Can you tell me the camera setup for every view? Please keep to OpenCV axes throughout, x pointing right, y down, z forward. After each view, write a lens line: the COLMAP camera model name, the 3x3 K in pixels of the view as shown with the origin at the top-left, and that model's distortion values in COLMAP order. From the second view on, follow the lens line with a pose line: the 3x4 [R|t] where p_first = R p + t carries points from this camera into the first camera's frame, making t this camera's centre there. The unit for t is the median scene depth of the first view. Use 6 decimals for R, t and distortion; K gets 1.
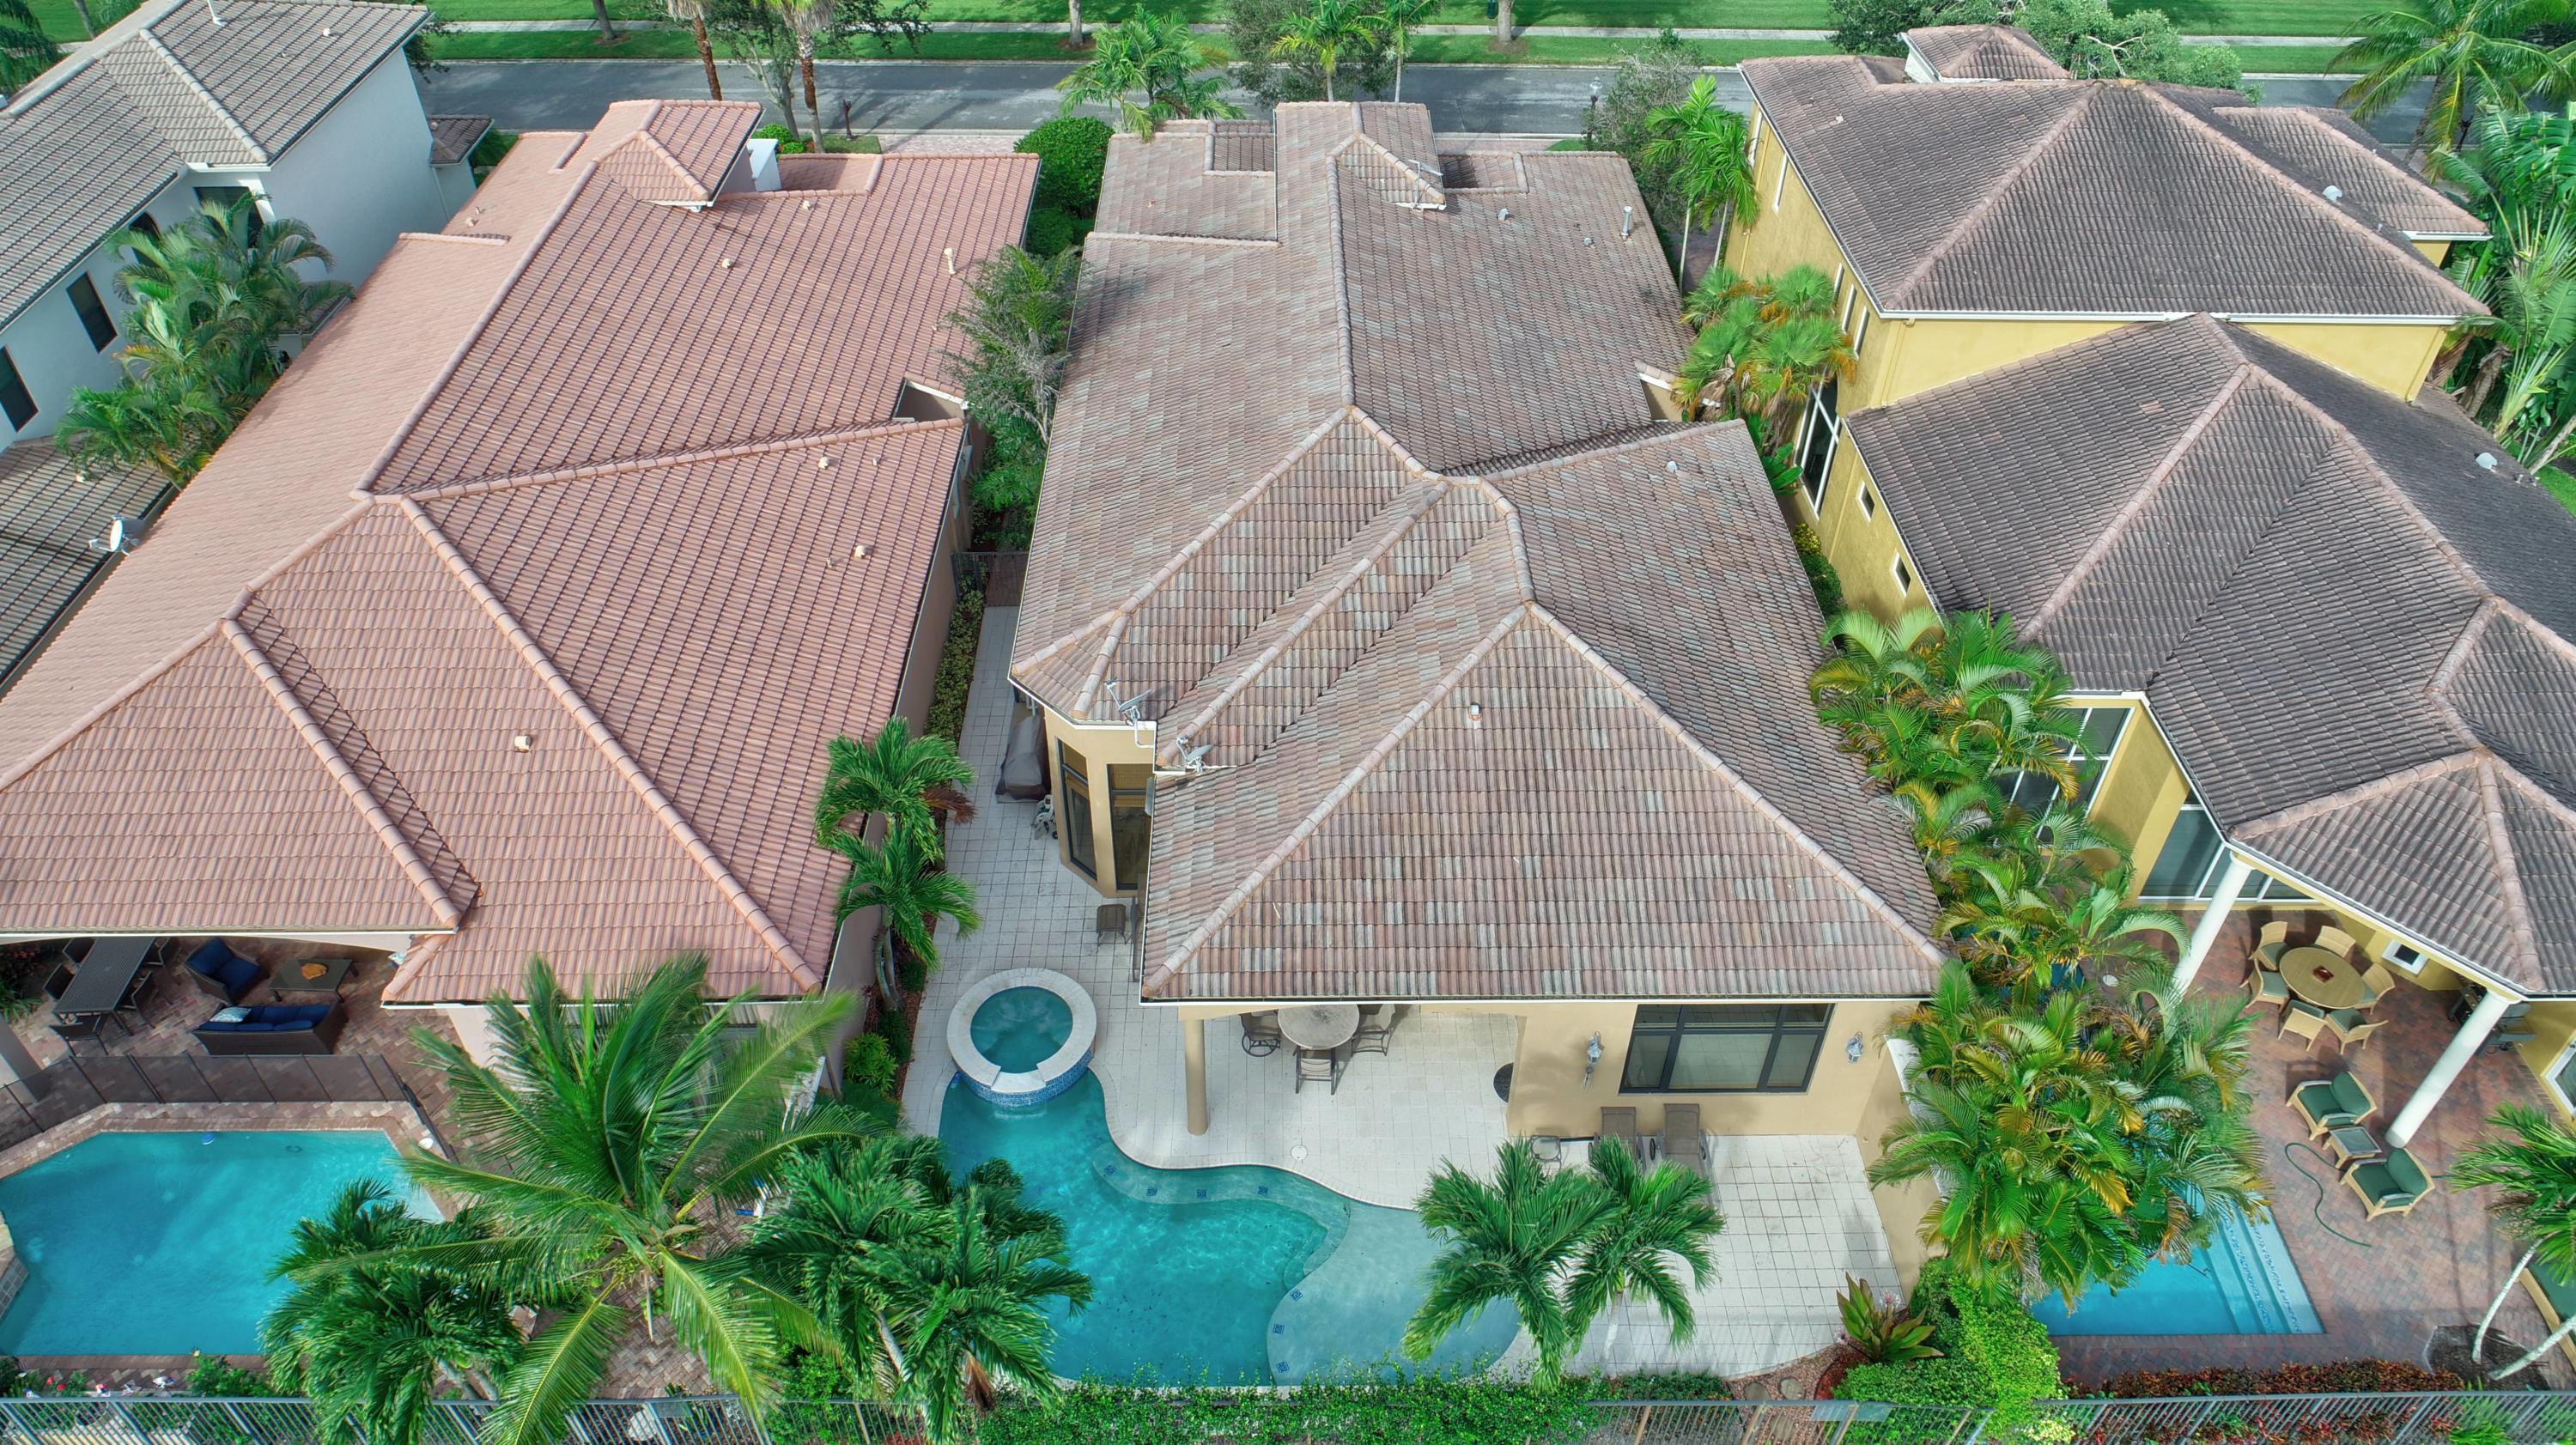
lens RADIAL K [[1723.0, 0, 1288.0], [0, 1723.0, 722.5], [0, 0, 1]] dist [-0.003685, -0.002688]
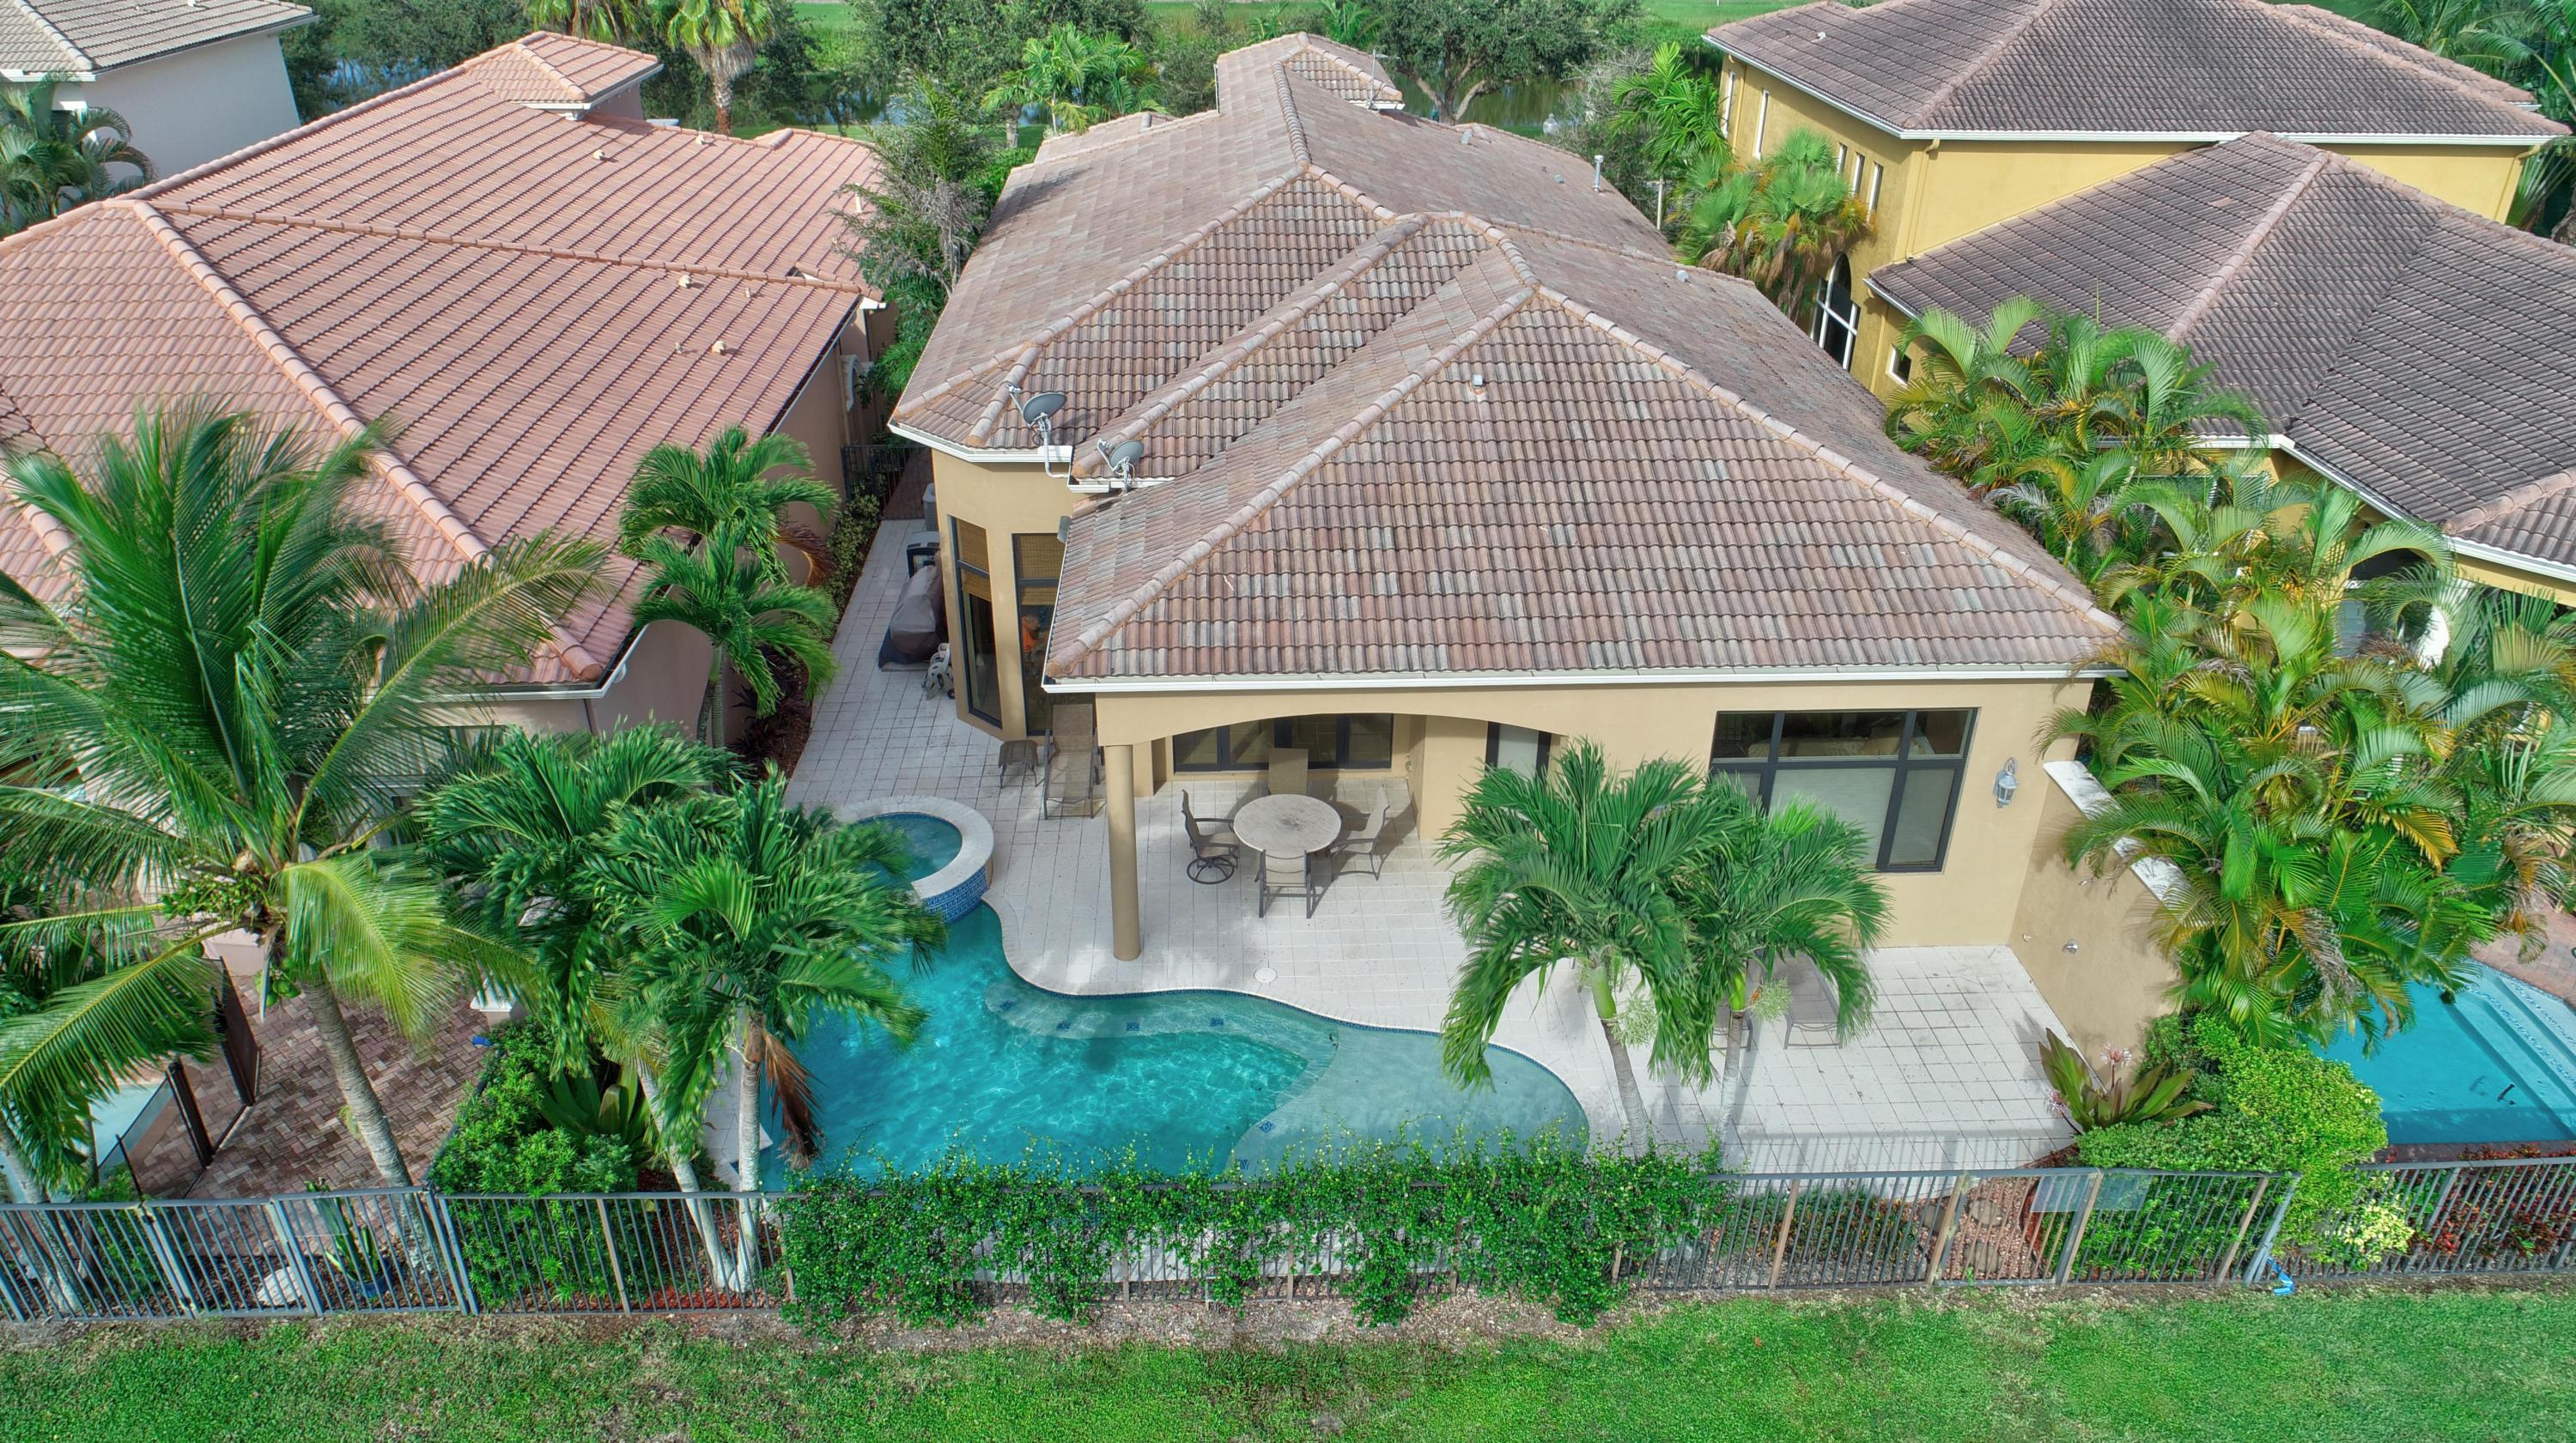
lens RADIAL K [[1721.5, 0, 1285.8], [0, 1721.5, 727.9], [0, 0, 1]] dist [-0.005358, -0.003284]
pose [[0.999412, -0.018243, 0.029031, -0.004086], [0.024018, 0.976743, -0.213065, 0.284649], [-0.024468, 0.213637, 0.976607, 0.245800]]
